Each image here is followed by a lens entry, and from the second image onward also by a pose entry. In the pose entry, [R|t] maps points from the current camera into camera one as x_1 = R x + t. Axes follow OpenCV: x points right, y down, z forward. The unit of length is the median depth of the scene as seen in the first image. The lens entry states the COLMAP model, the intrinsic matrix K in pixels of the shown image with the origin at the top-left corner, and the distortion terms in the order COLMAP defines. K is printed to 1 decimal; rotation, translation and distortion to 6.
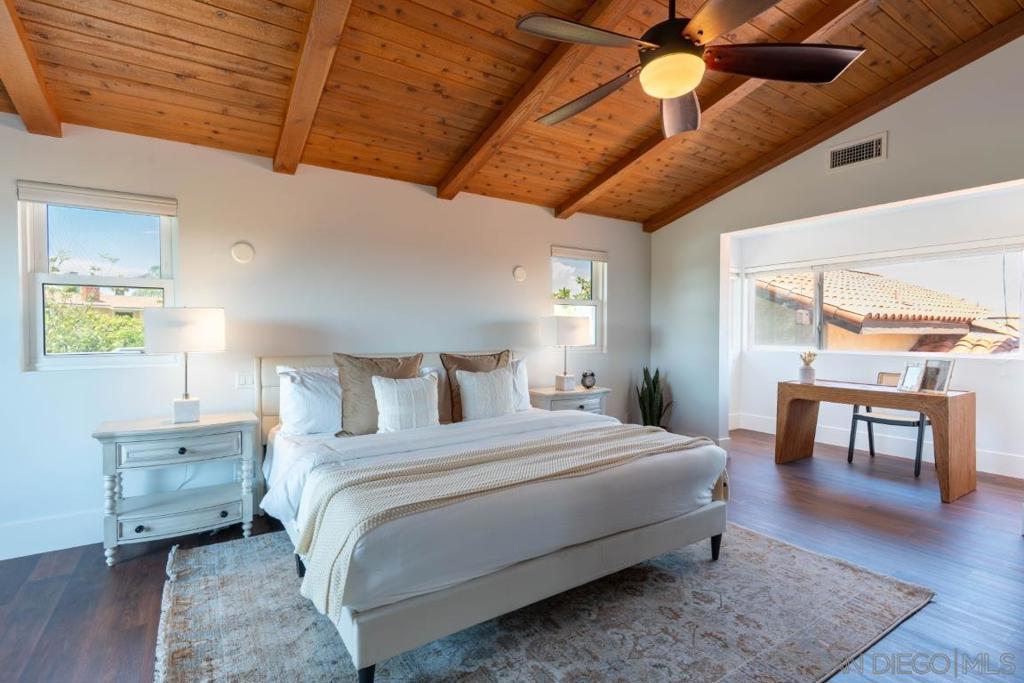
lens RADIAL K [[484.4, 0, 505.8], [0, 484.4, 343.8], [0, 0, 1]] dist [0.004321, 0.000221]
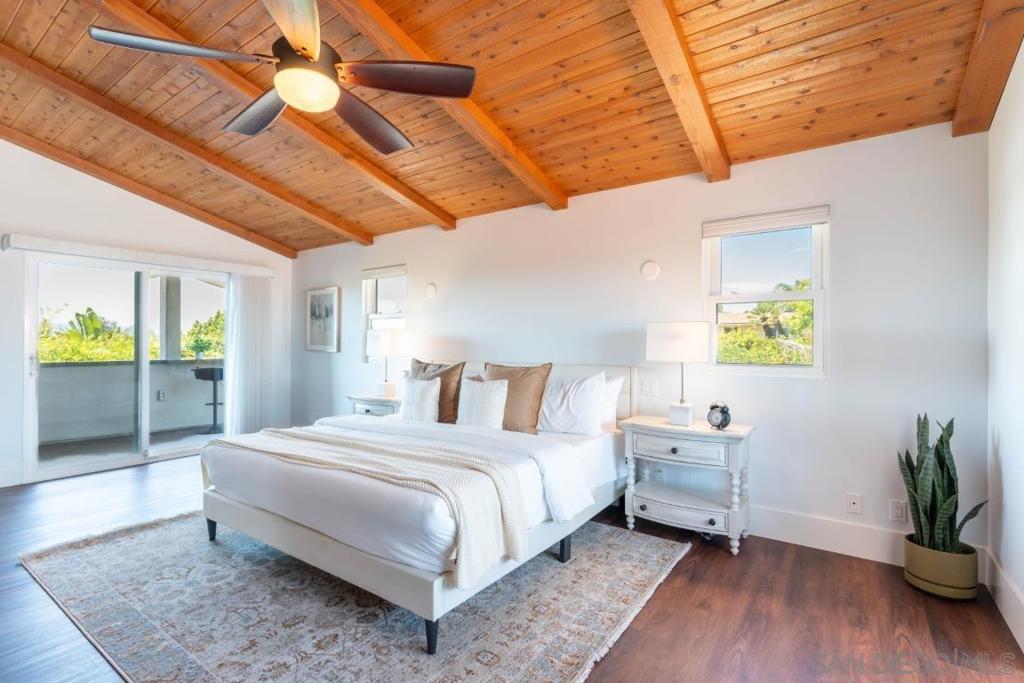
lens RADIAL K [[484.4, 0, 505.8], [0, 484.4, 343.8], [0, 0, 1]] dist [0.004321, 0.000221]
pose [[0.366592, -0.003800, -0.930374, 1.287463], [-0.025058, 0.999589, -0.013956, -0.012119], [0.930044, 0.028429, 0.366346, 0.922939]]
